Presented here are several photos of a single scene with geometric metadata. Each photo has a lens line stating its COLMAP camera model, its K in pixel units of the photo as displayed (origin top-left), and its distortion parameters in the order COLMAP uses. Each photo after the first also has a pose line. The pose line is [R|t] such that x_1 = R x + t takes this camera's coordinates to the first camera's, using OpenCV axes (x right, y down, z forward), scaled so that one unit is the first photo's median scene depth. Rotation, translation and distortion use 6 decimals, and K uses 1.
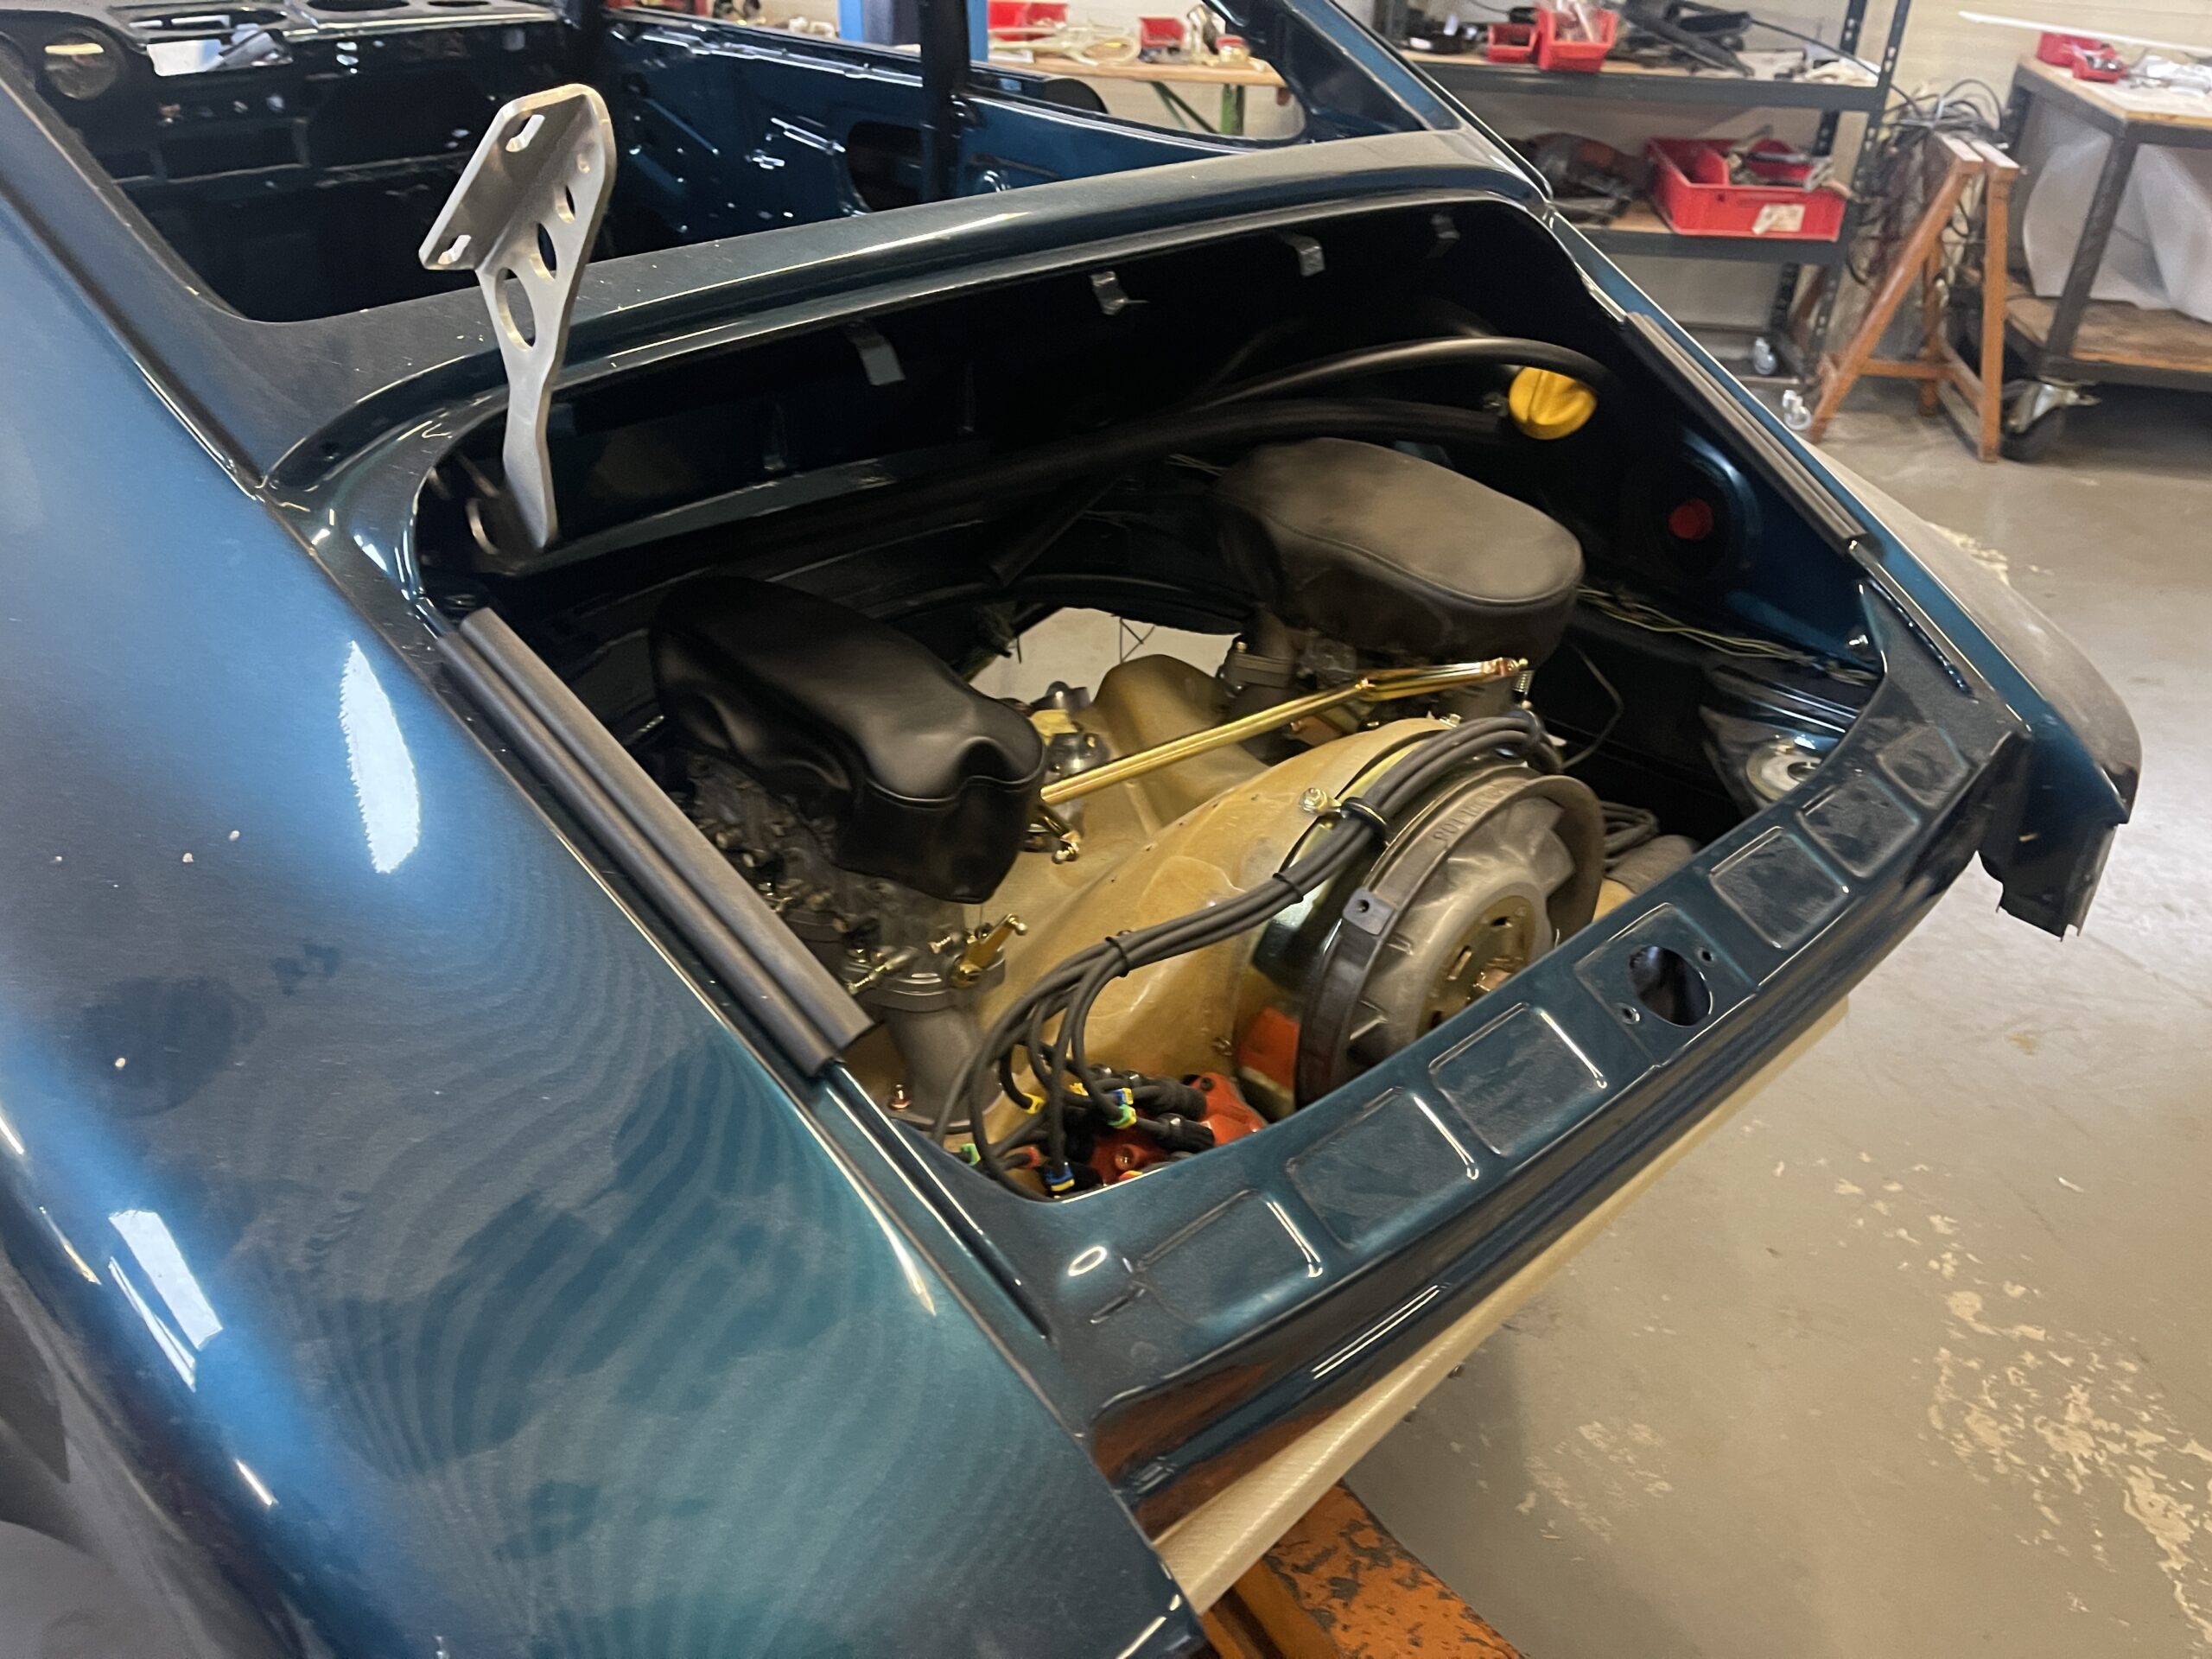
lens RADIAL K [[1667.4, 0, 1149.8], [0, 1667.4, 836.5], [0, 0, 1]] dist [0.139422, -0.191549]
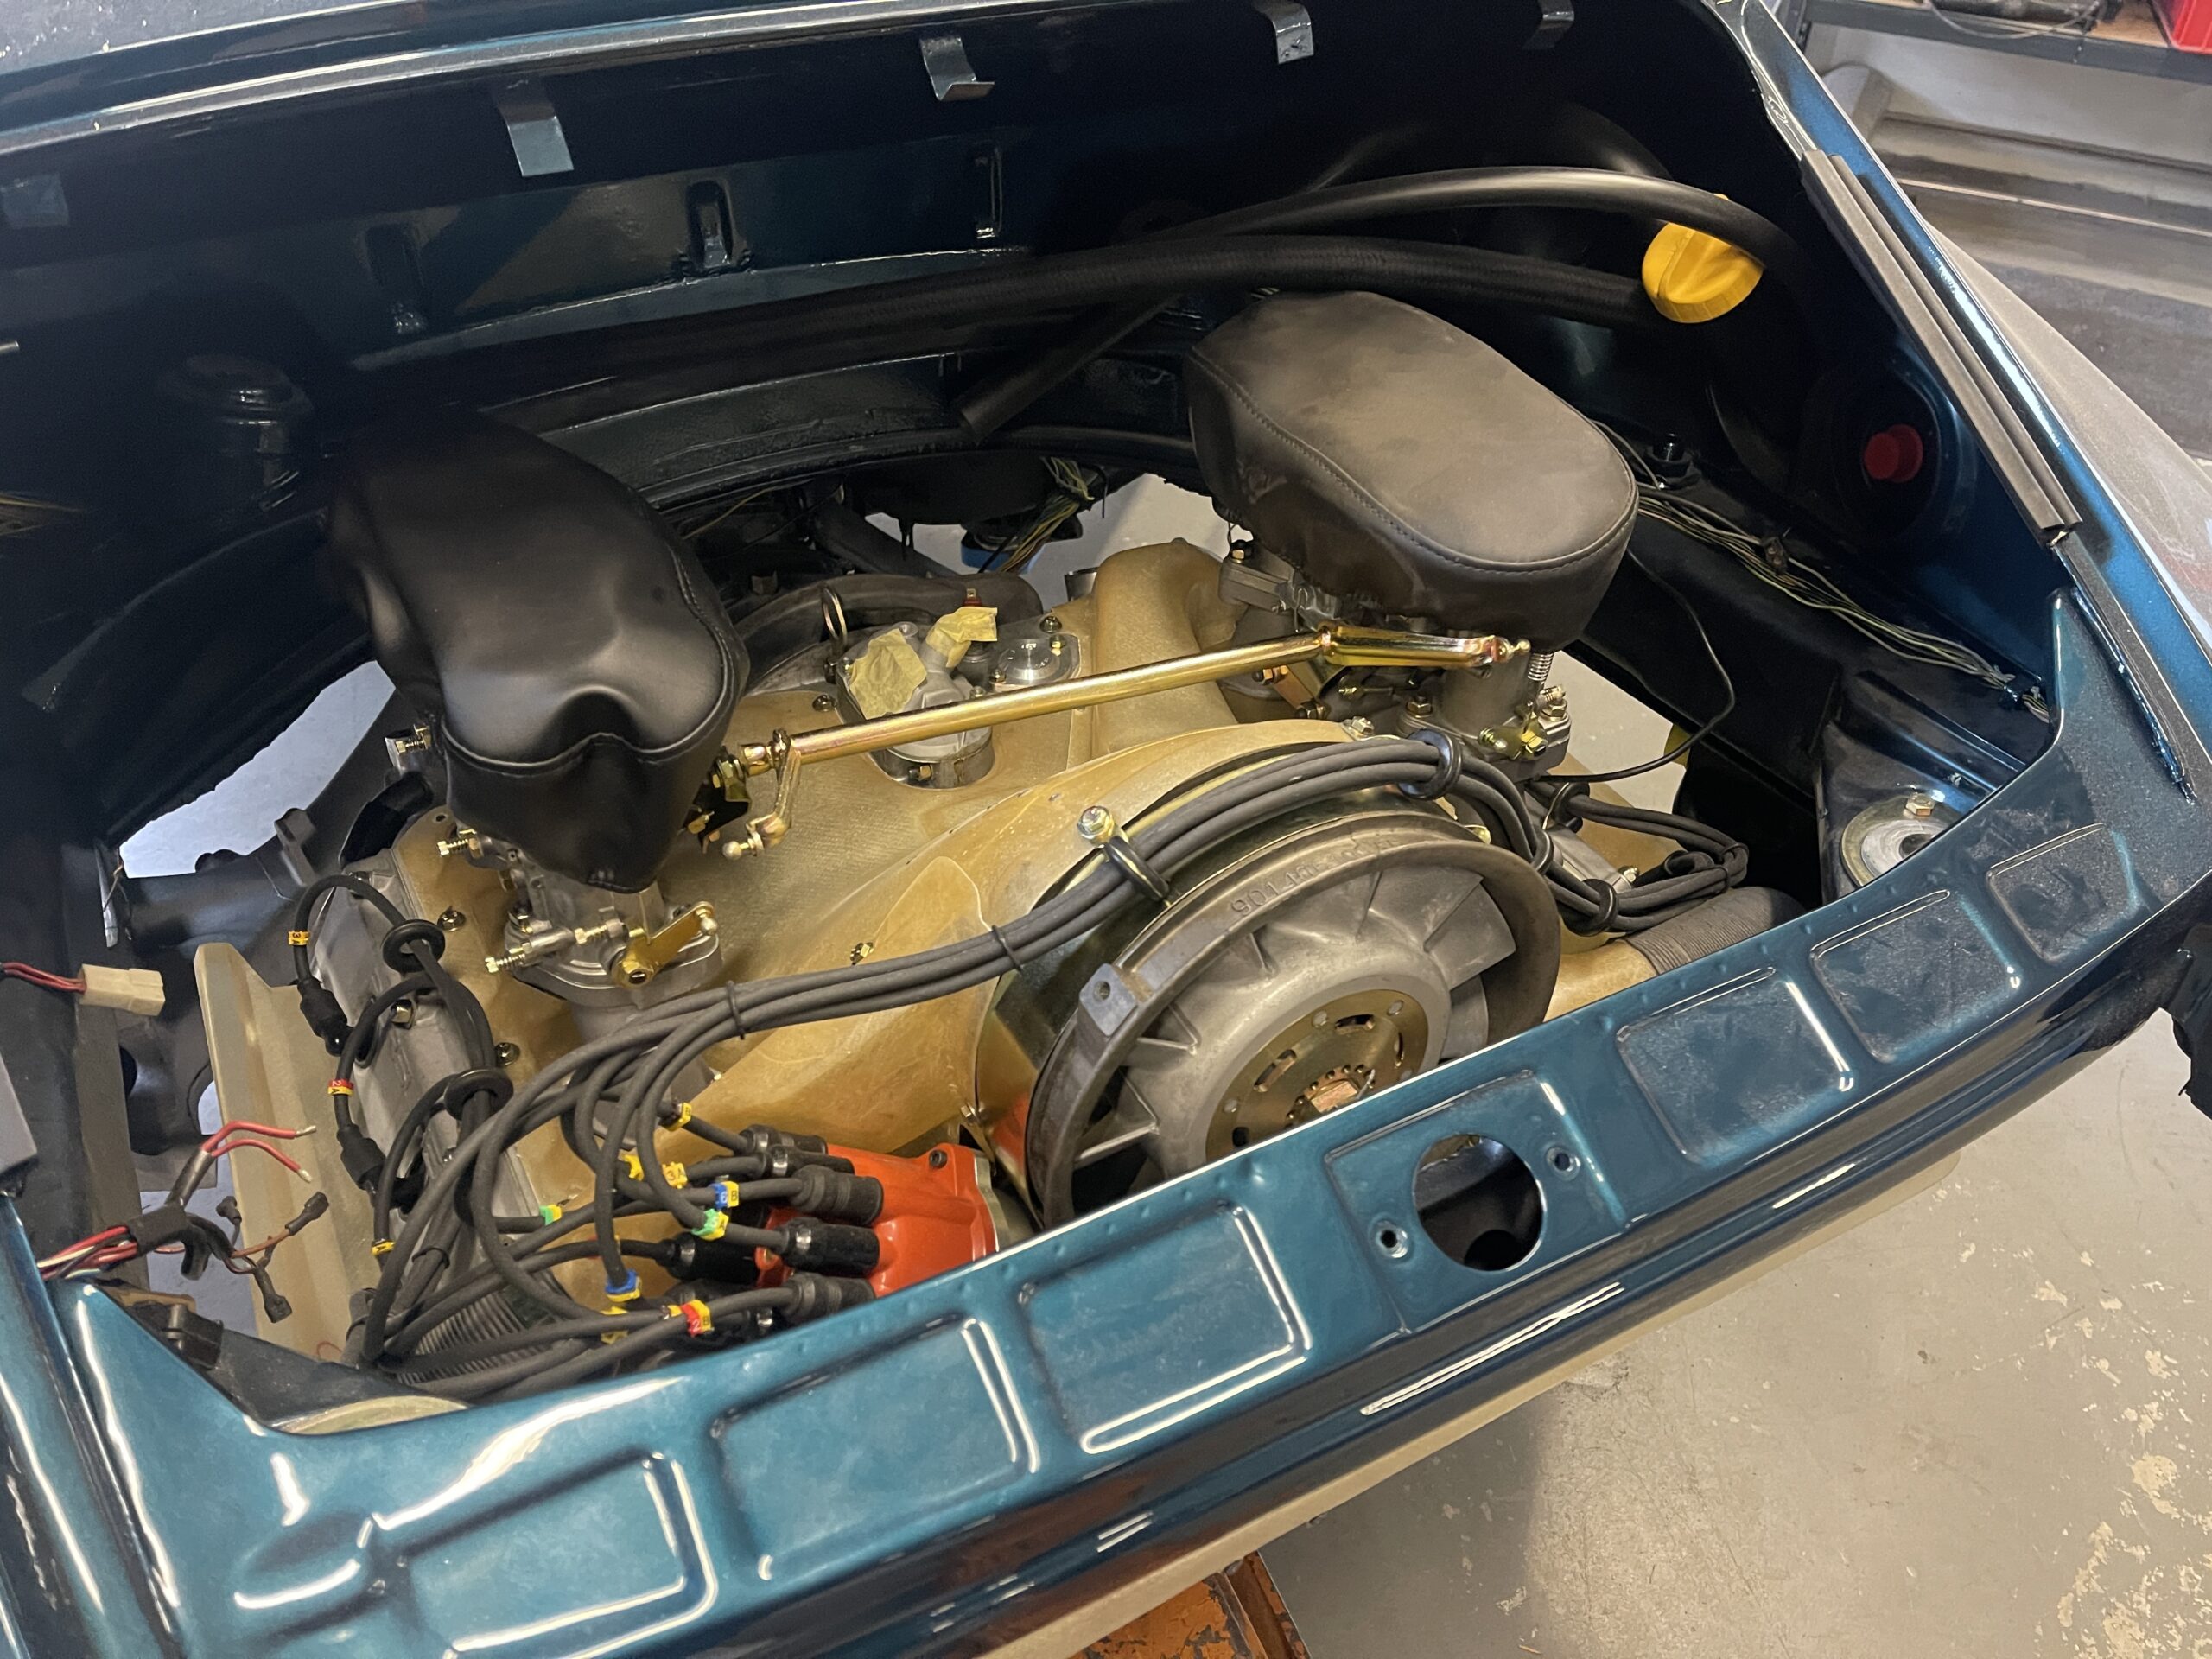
lens RADIAL K [[1667.4, 0, 1149.8], [0, 1667.4, 836.5], [0, 0, 1]] dist [0.139422, -0.191549]
pose [[0.965696, 0.162644, -0.202430, 0.223332], [-0.137202, 0.981435, 0.134016, -0.096808], [0.220469, -0.101645, 0.970083, 0.252773]]
